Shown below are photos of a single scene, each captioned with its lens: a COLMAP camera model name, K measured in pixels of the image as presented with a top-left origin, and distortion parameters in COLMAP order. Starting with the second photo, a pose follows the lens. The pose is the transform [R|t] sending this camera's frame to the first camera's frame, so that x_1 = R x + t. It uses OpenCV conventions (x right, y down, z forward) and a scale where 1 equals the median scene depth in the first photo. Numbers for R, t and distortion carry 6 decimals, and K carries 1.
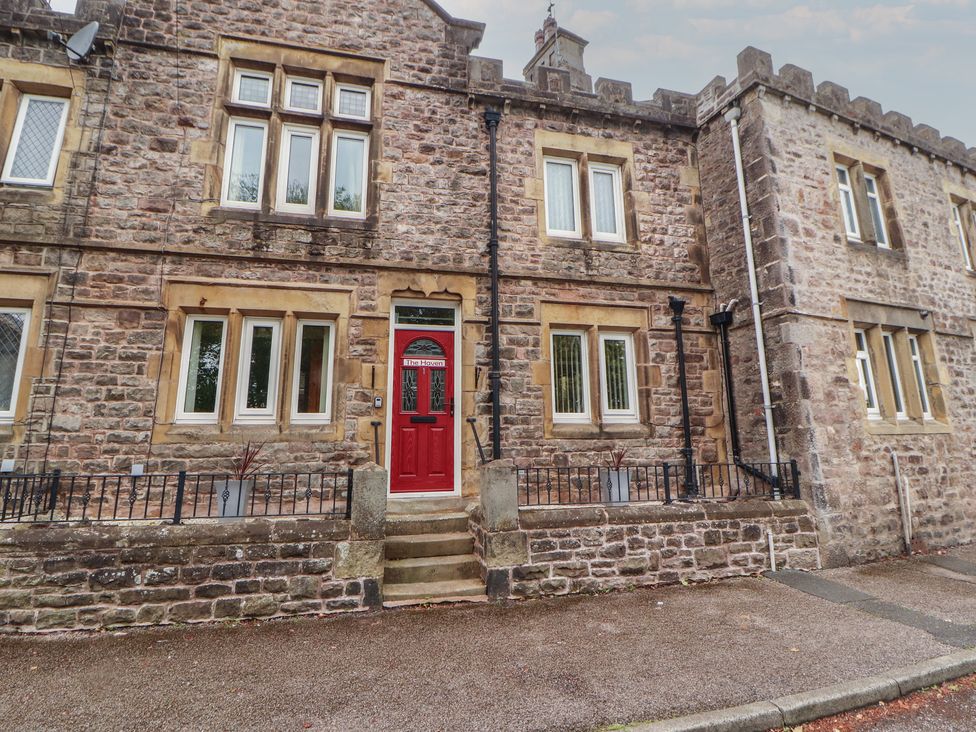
lens RADIAL K [[444.1, 0, 486.4], [0, 444.1, 362.0], [0, 0, 1]] dist [0.008339, 0.000005]
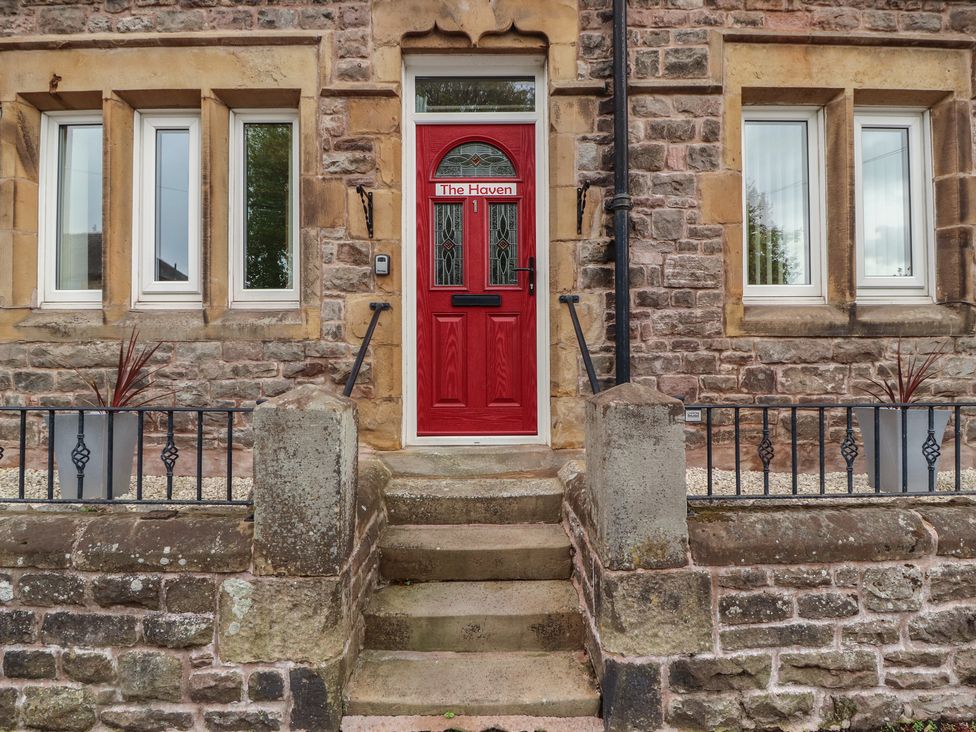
lens RADIAL K [[528.7, 0, 480.1], [0, 528.7, 347.5], [0, 0, 1]] dist [-0.011900, -0.005547]
pose [[0.974879, 0.002138, -0.222725, -0.000322], [0.036165, 0.985165, 0.167756, 0.091975], [0.219779, -0.171597, 0.960339, 0.456601]]
